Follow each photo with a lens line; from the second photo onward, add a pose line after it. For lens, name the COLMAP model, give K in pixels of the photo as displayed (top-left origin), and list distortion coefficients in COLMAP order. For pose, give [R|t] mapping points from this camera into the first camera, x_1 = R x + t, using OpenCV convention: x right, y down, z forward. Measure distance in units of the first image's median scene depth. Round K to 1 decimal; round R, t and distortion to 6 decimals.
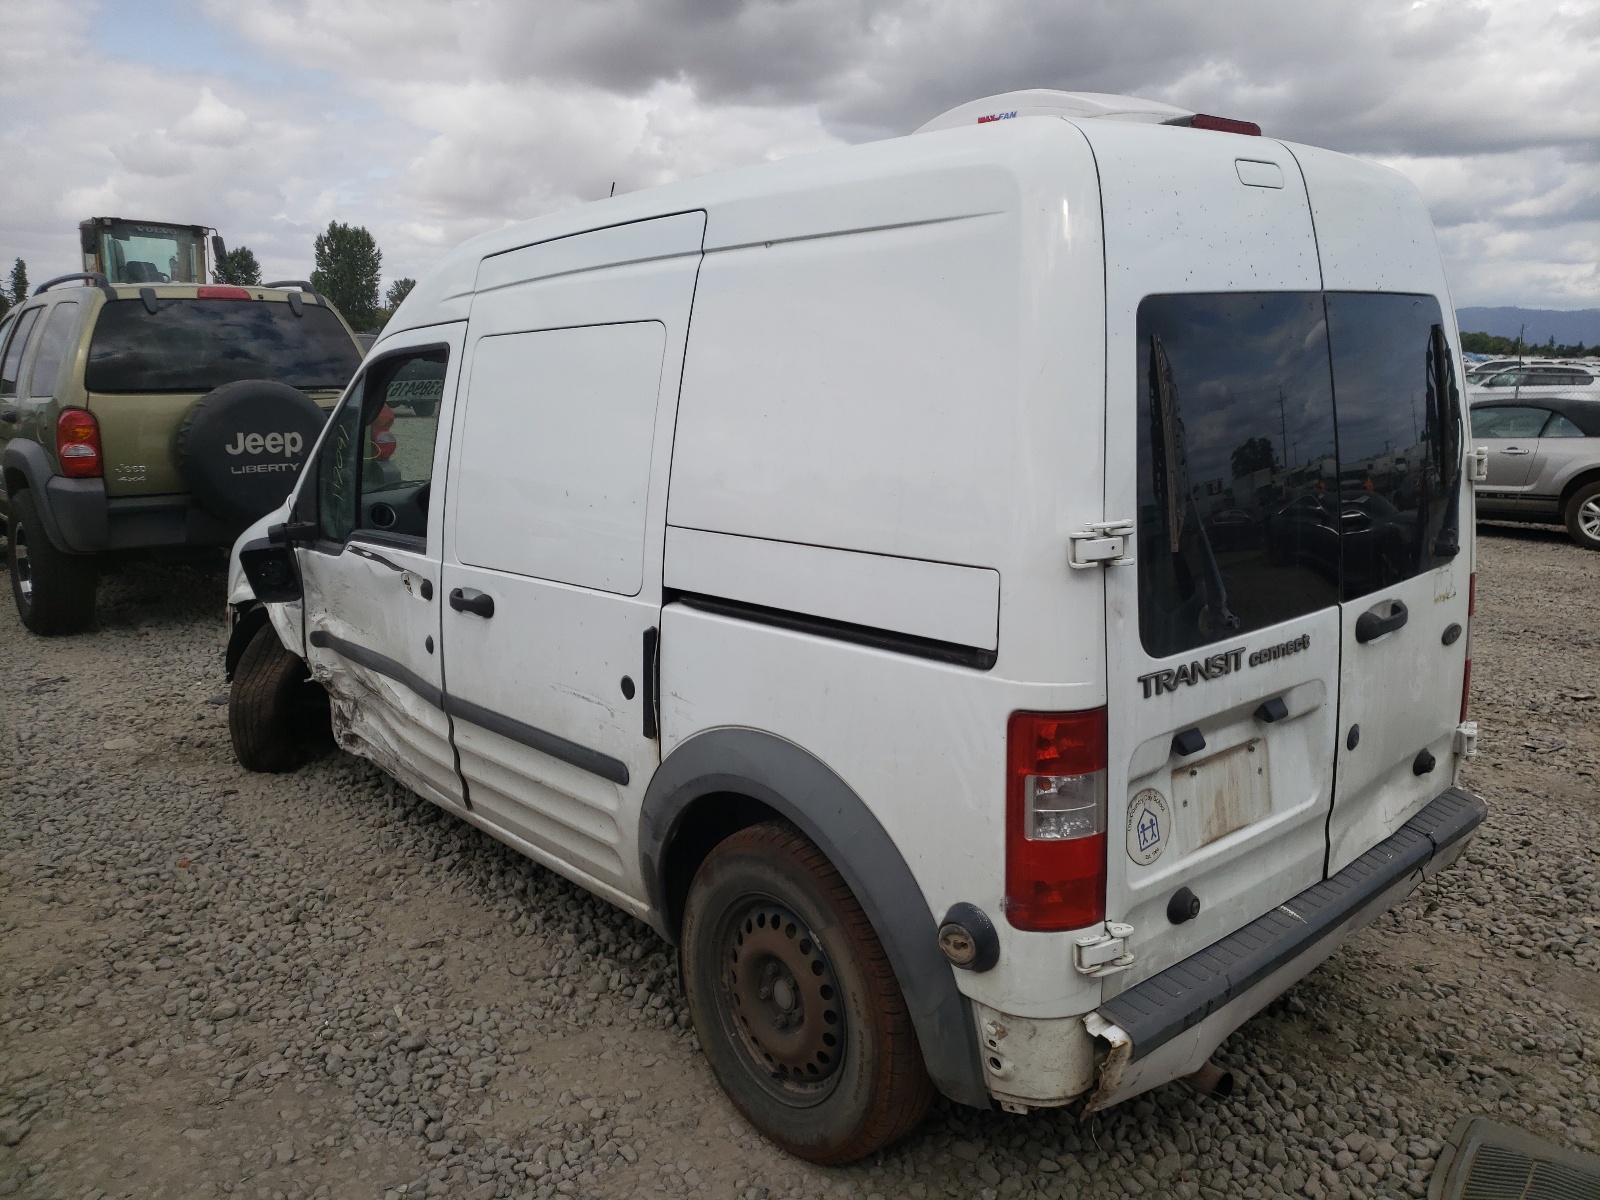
lens RADIAL K [[1223.0, 0, 800.0], [0, 1223.0, 600.0], [0, 0, 1]] dist [0.004184, 0.002780]
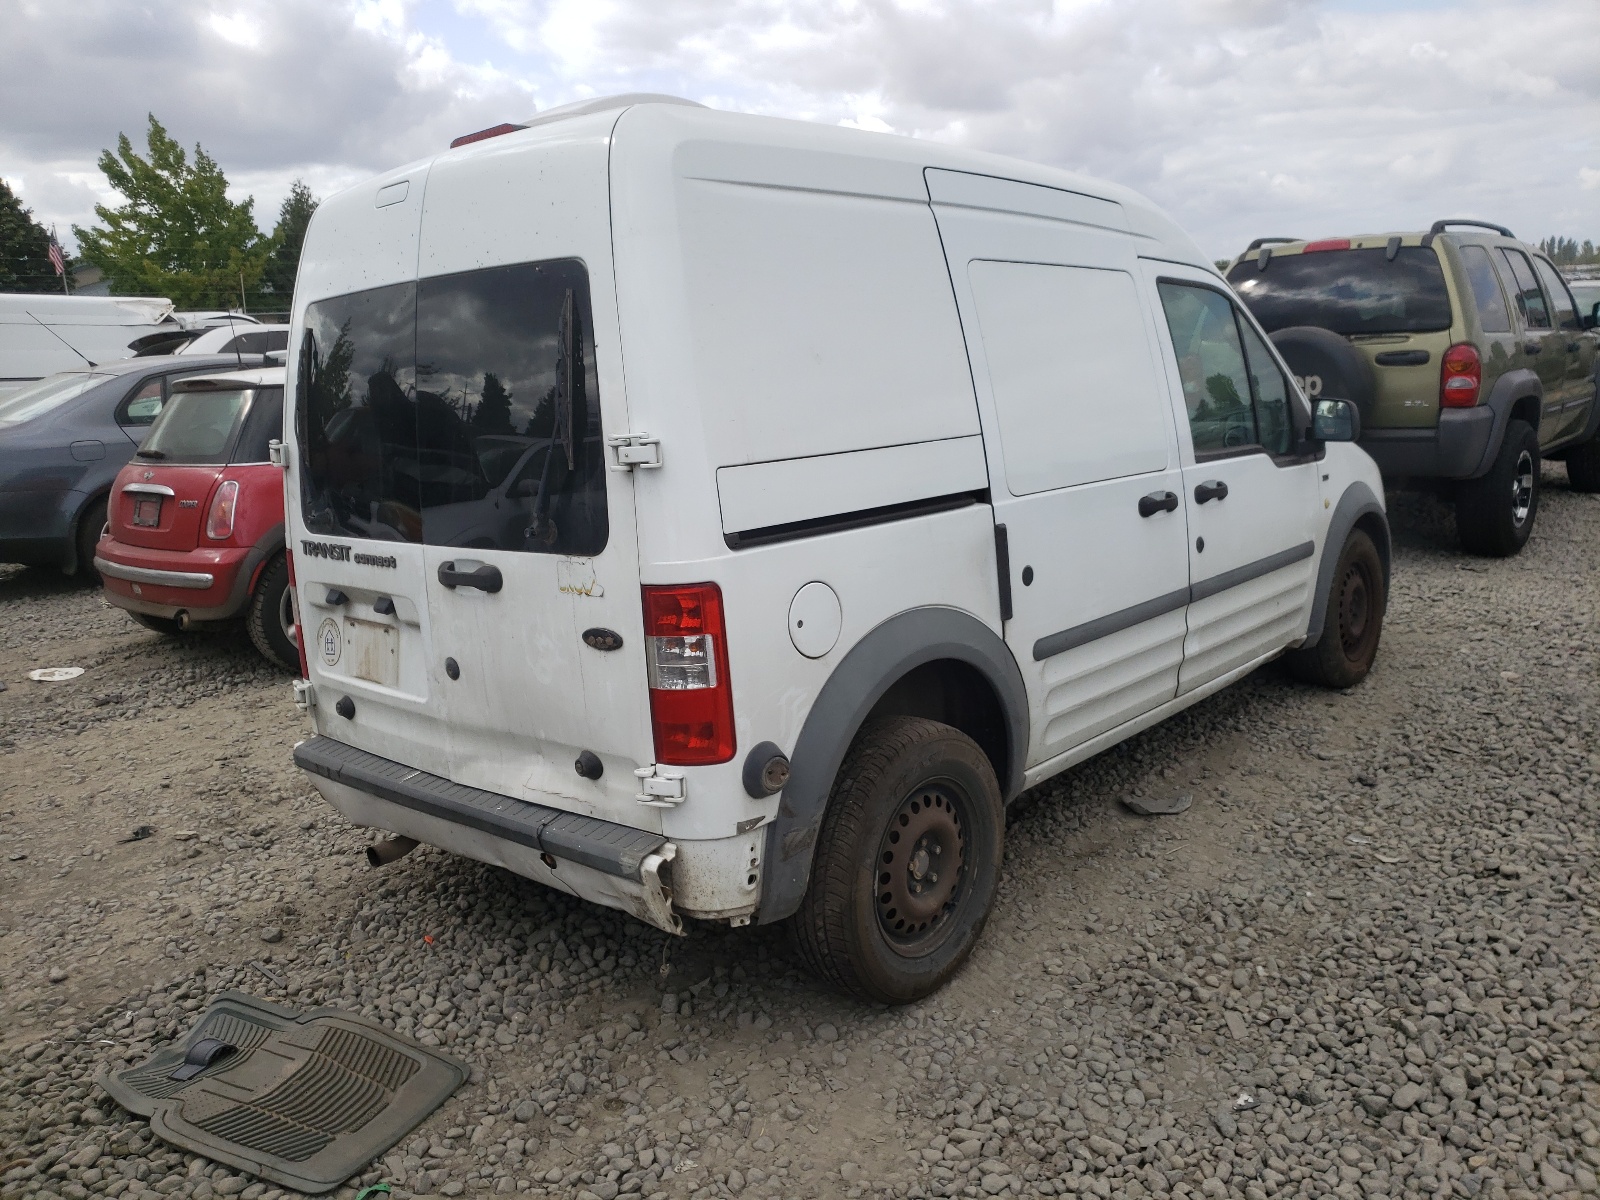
lens RADIAL K [[1223.0, 0, 800.0], [0, 1223.0, 600.0], [0, 0, 1]] dist [0.004184, 0.002780]
pose [[0.130487, 0.201734, -0.970709, 0.821514], [-0.146420, 0.972266, 0.182375, -0.106705], [0.980578, 0.118334, 0.156406, 0.583316]]
